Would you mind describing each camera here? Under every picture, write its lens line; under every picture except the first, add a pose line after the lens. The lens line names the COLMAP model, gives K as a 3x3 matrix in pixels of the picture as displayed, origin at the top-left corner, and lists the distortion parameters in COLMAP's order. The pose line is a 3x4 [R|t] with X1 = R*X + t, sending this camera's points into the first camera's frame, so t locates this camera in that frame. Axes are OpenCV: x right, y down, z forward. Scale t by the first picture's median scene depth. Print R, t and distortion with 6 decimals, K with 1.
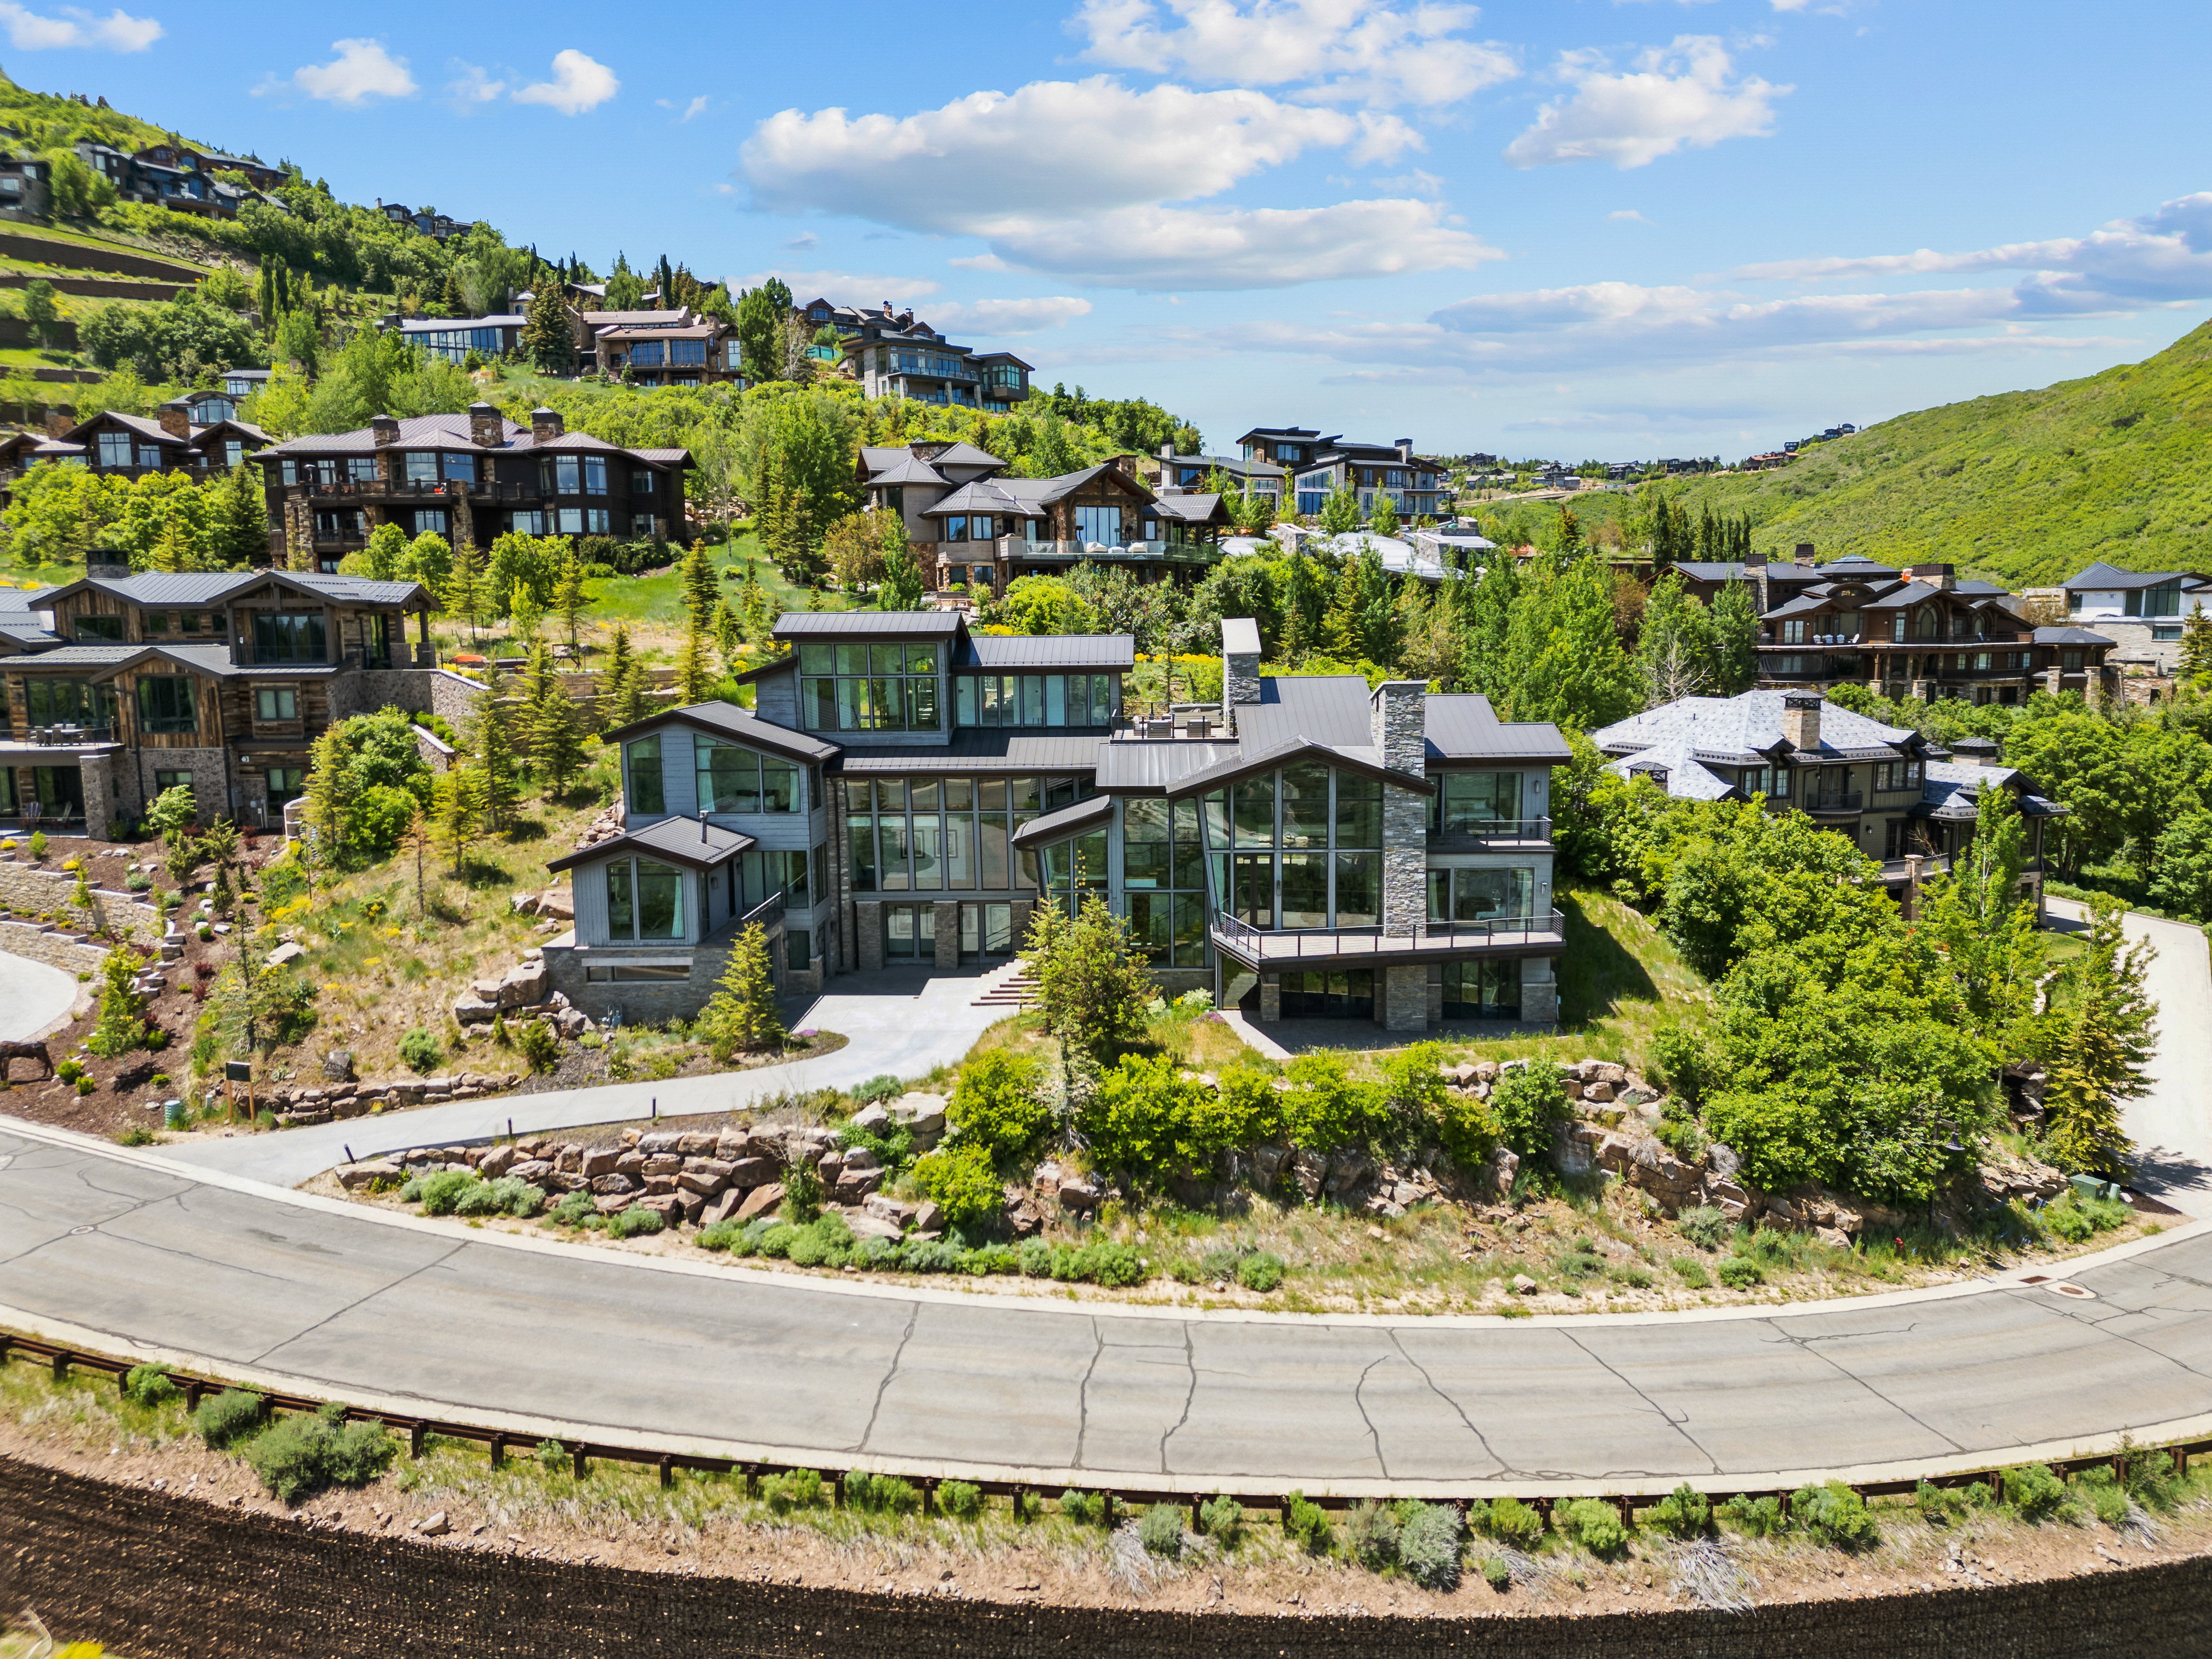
lens RADIAL K [[1557.9, 0, 1106.0], [0, 1557.9, 829.5], [0, 0, 1]] dist [0.084881, -0.086537]
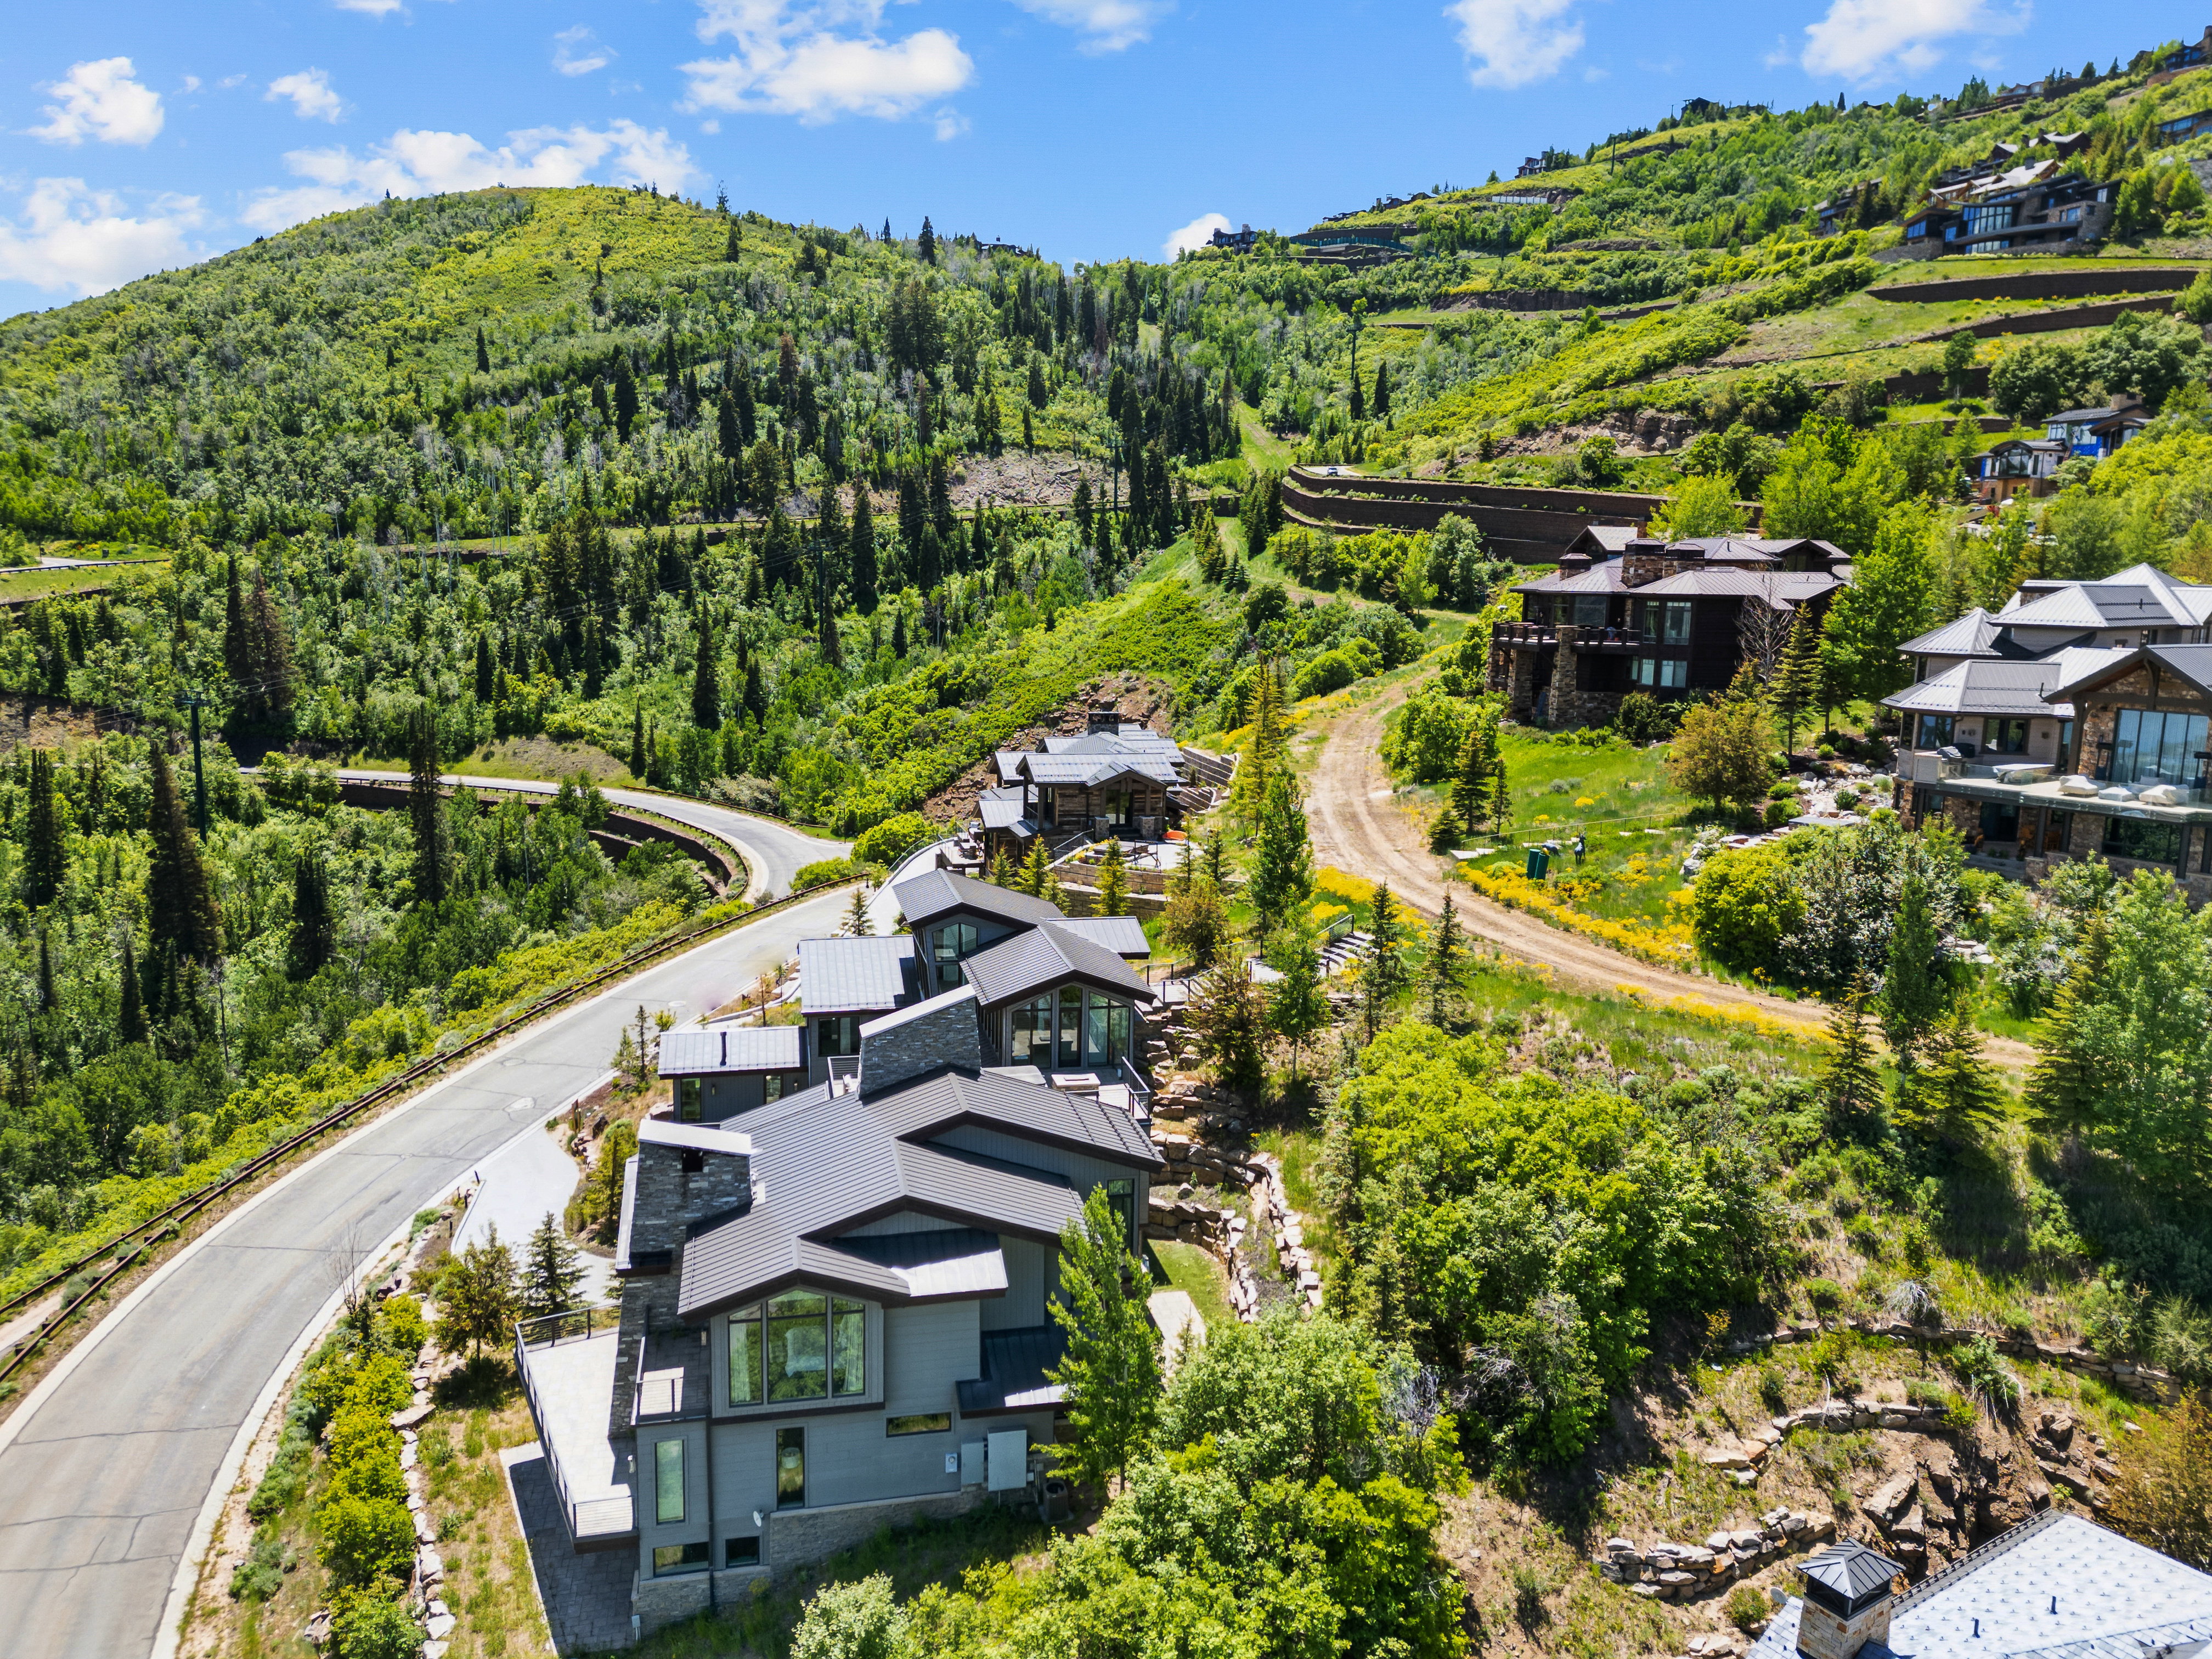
lens RADIAL K [[1590.4, 0, 1104.9], [0, 1590.4, 841.3], [0, 0, 1]] dist [0.081985, -0.097119]
pose [[0.236852, 0.179203, -0.954876, 1.016774], [-0.148493, 0.977971, 0.146704, -0.400819], [0.960131, 0.107045, 0.258245, 0.997085]]
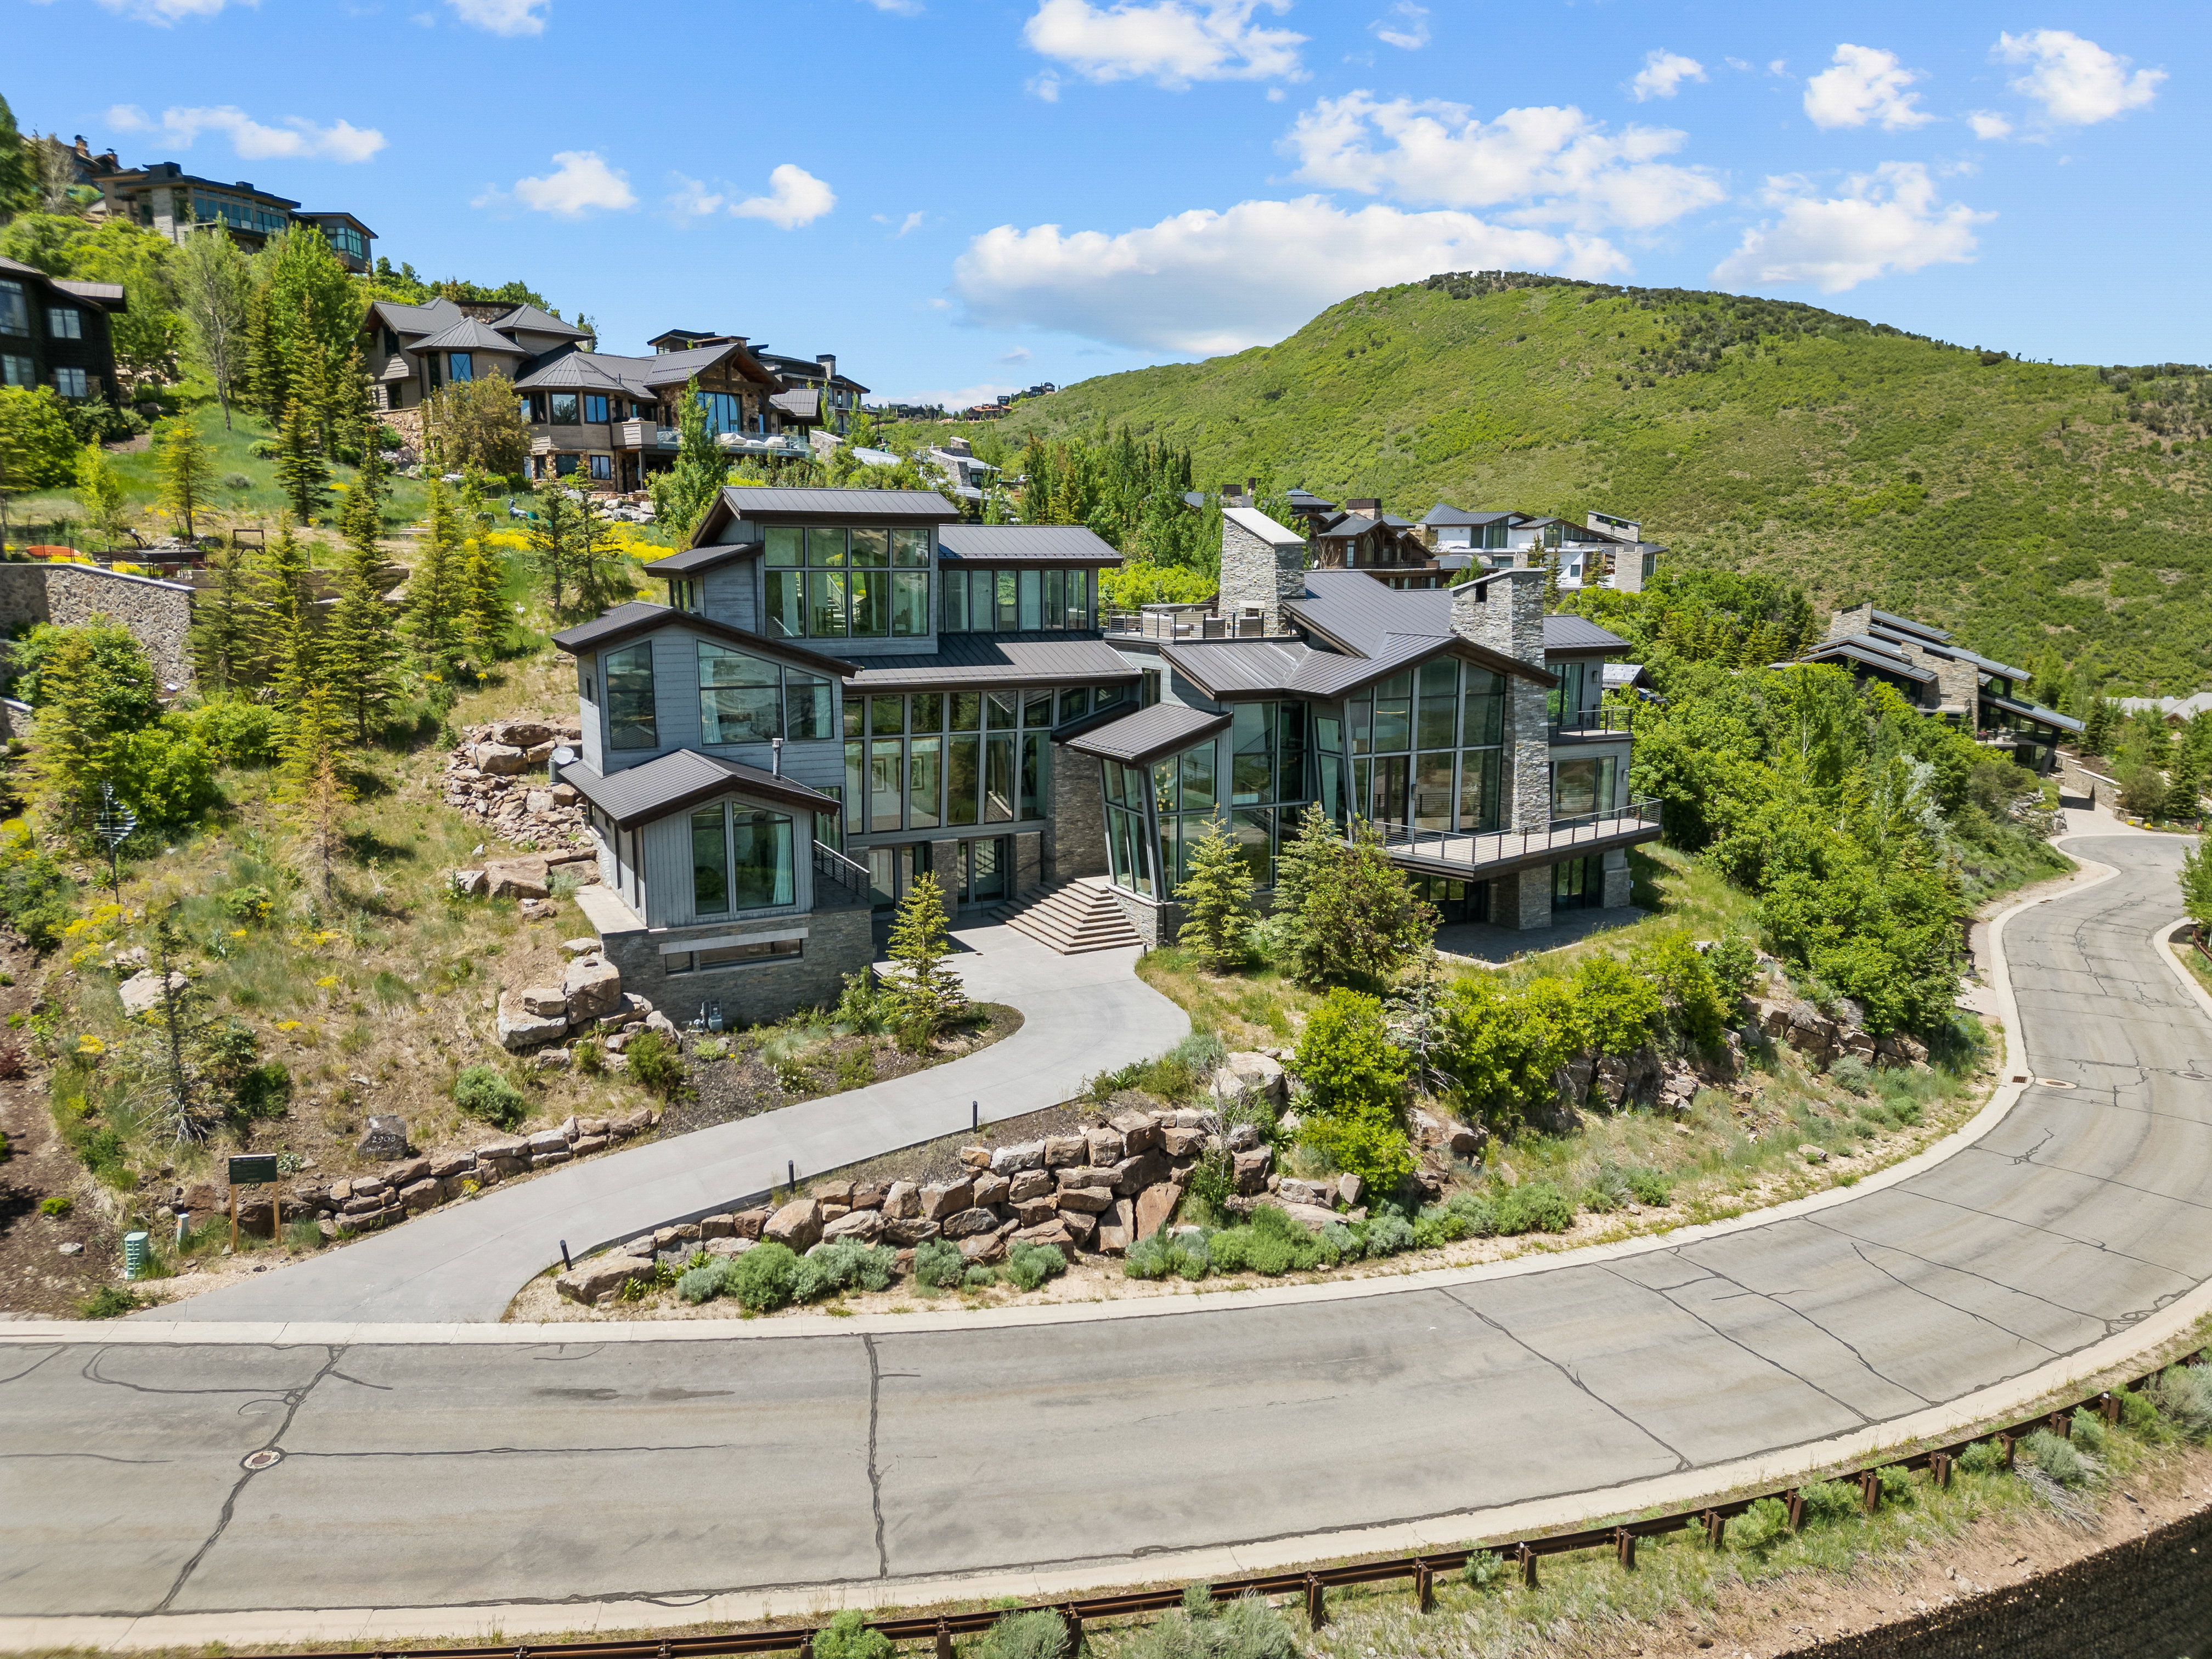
lens RADIAL K [[1540.8, 0, 1106.0], [0, 1540.8, 829.5], [0, 0, 1]] dist [0.085131, -0.088741]
pose [[0.882799, -0.071593, 0.464264, -0.489778], [0.052611, 0.997169, 0.053731, 0.000487], [-0.466796, -0.023008, 0.884066, 0.264383]]
